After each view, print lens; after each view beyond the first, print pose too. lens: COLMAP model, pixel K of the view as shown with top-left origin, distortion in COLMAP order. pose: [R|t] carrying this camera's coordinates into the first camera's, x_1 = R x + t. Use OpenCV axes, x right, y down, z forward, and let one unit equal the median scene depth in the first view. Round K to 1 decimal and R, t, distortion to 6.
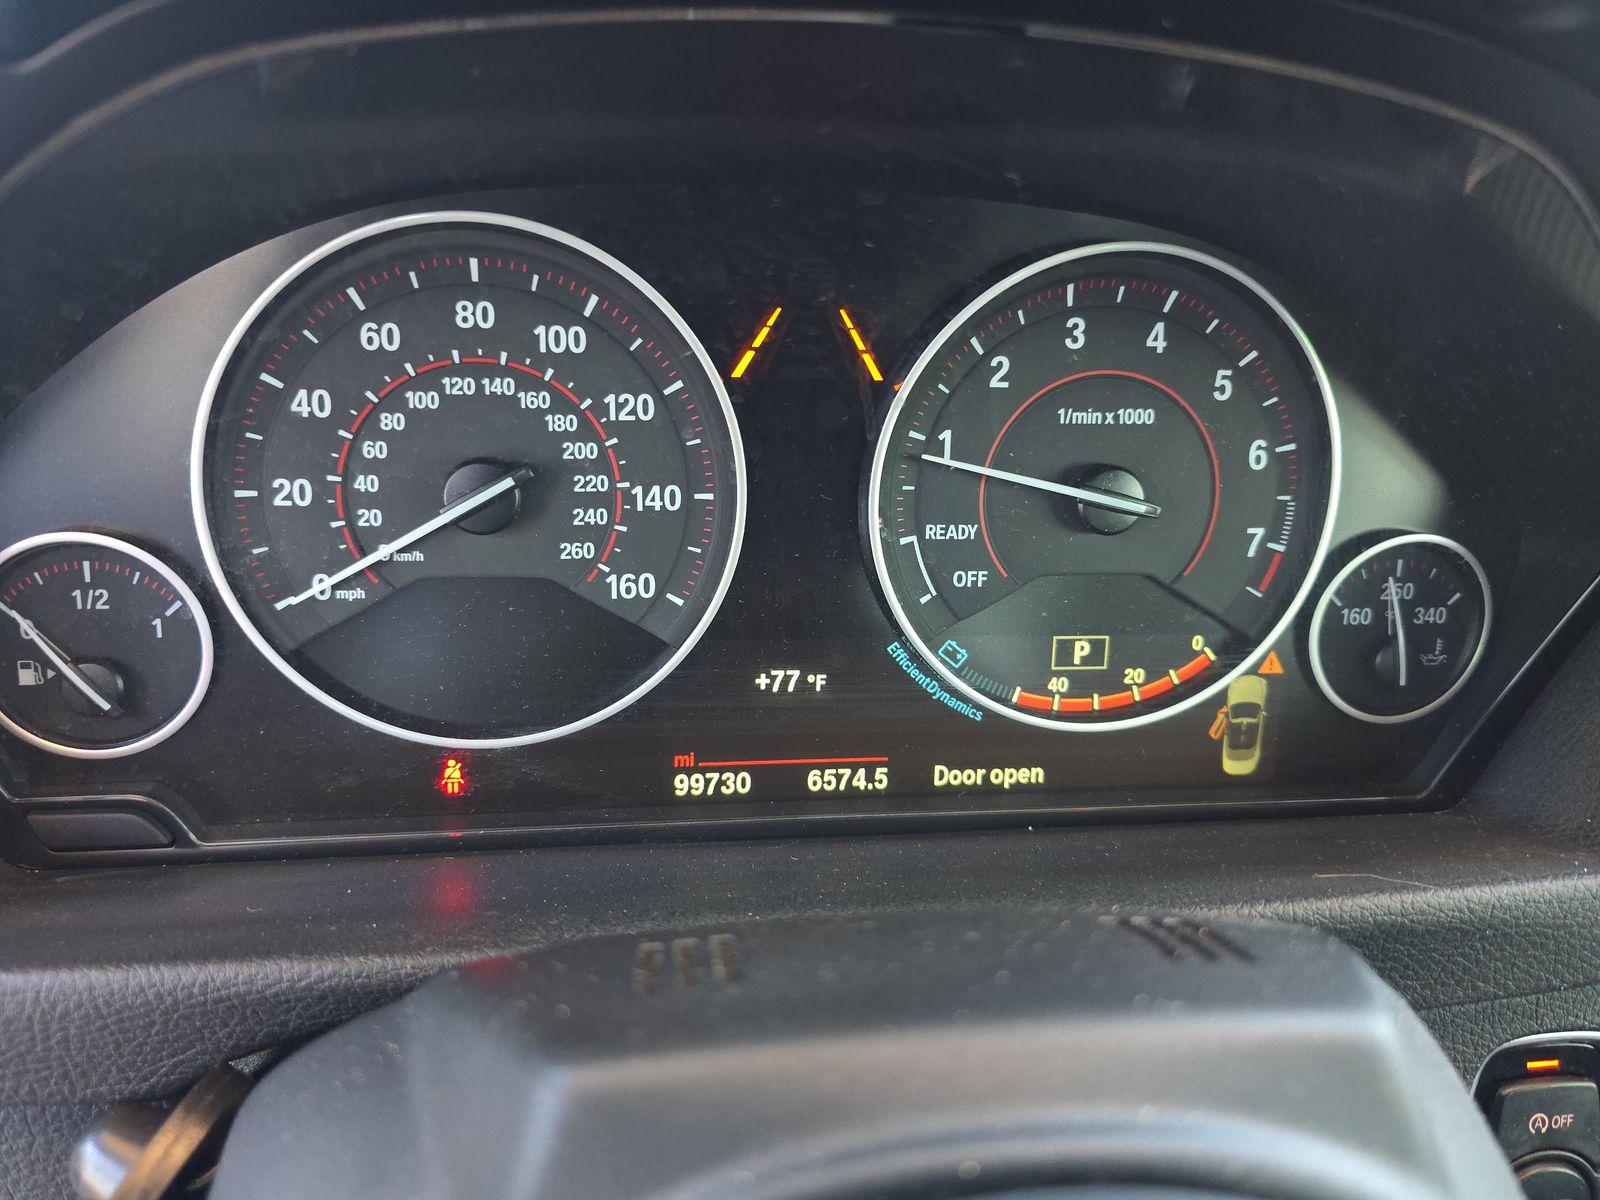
lens RADIAL K [[1116.2, 0, 800.0], [0, 1116.2, 600.0], [0, 0, 1]] dist [0.042942, -0.052857]
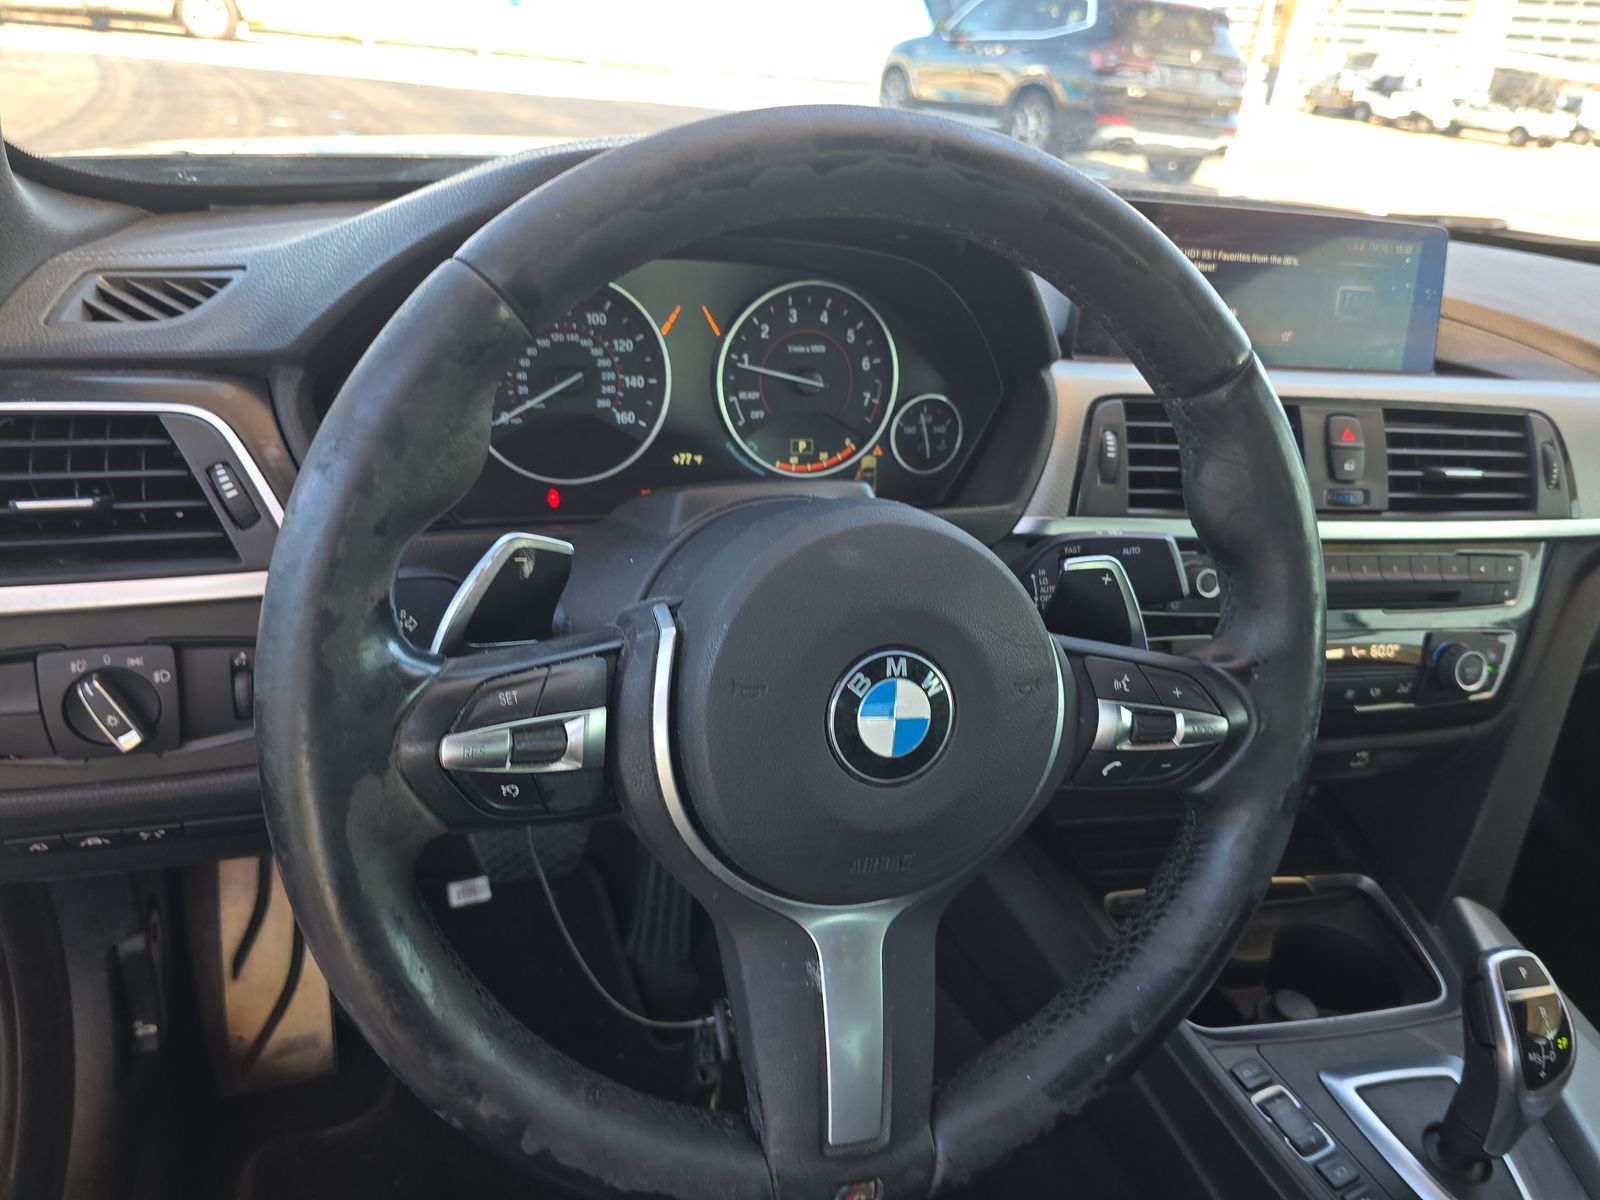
lens RADIAL K [[1121.5, 0, 800.0], [0, 1121.5, 600.0], [0, 0, 1]] dist [0.101074, -0.158448]
pose [[0.976658, -0.054131, 0.207866, -0.313324], [0.044859, 0.997788, 0.049068, 0.288122], [-0.210062, -0.038598, 0.976926, -1.565076]]
